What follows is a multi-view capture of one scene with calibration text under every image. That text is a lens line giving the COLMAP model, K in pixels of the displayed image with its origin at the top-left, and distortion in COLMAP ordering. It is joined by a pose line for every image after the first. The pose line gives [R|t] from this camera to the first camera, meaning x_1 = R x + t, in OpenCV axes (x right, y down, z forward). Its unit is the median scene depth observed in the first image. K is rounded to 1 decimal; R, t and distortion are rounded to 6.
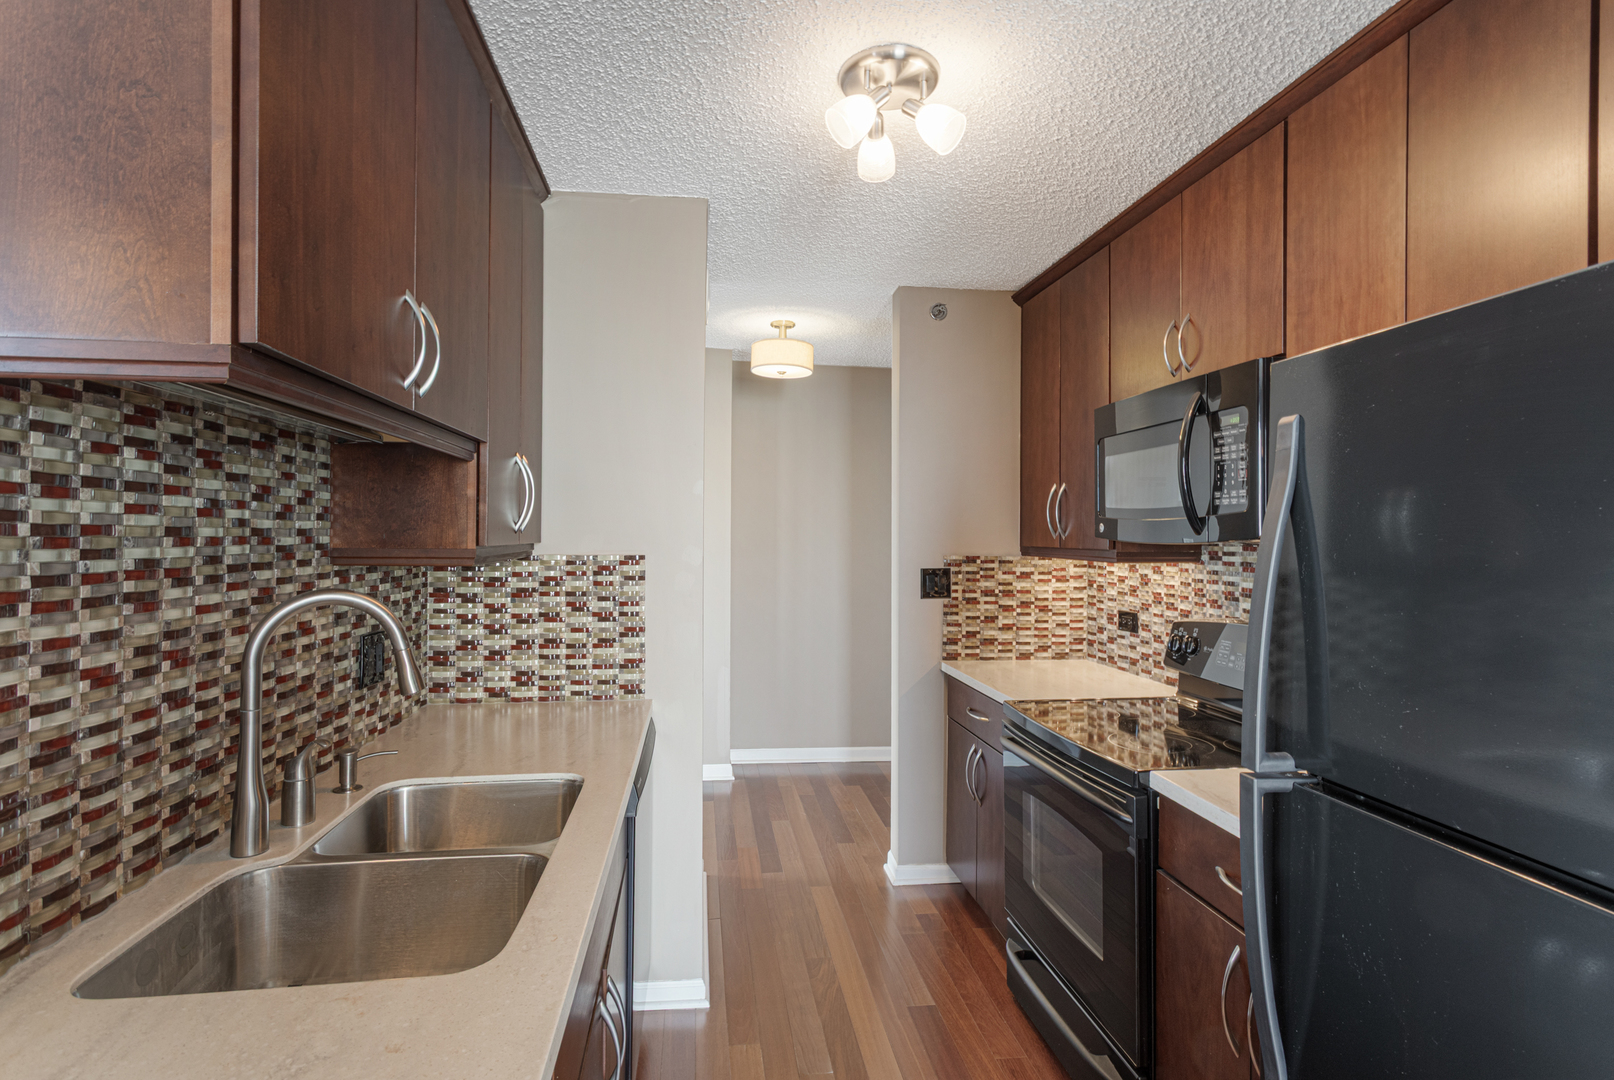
lens RADIAL K [[788.6, 0, 793.2], [0, 788.6, 533.1], [0, 0, 1]] dist [0.004448, -0.000627]
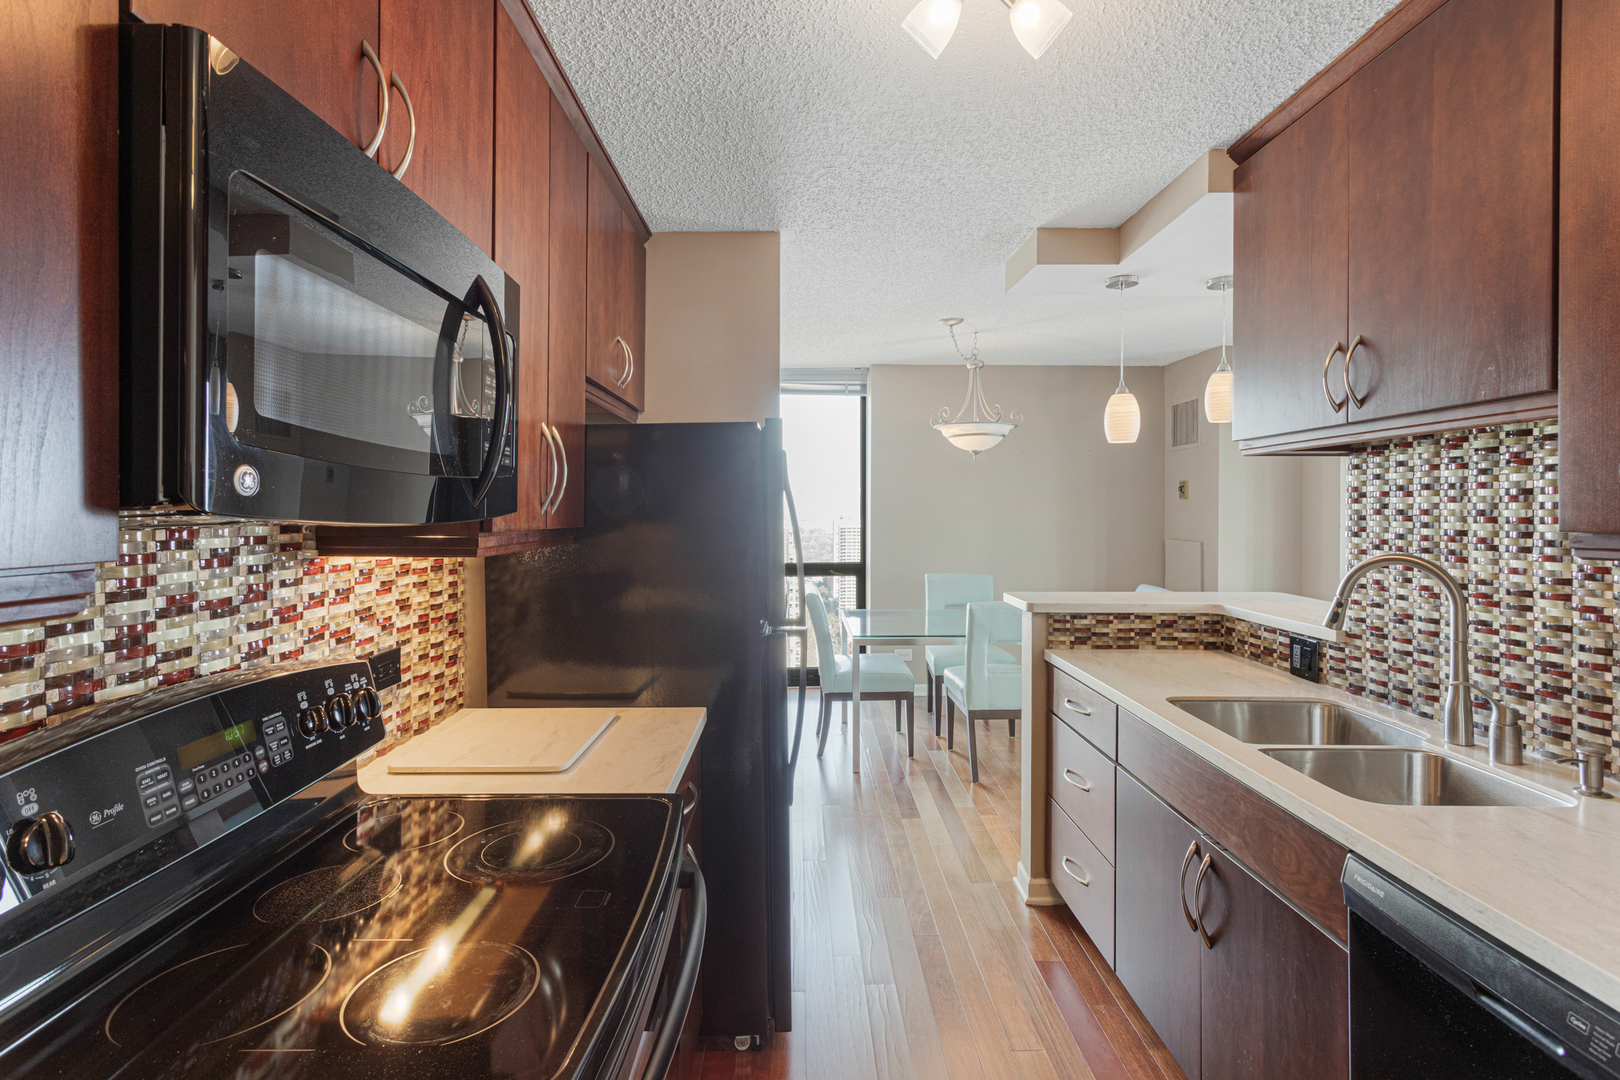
lens RADIAL K [[791.5, 0, 796.2], [0, 791.5, 533.0], [0, 0, 1]] dist [0.004448, -0.000627]
pose [[-0.992437, -0.009928, 0.122350, 0.315139], [-0.006878, 0.999655, 0.025333, 0.007082], [-0.122559, 0.024300, -0.992164, 2.635580]]
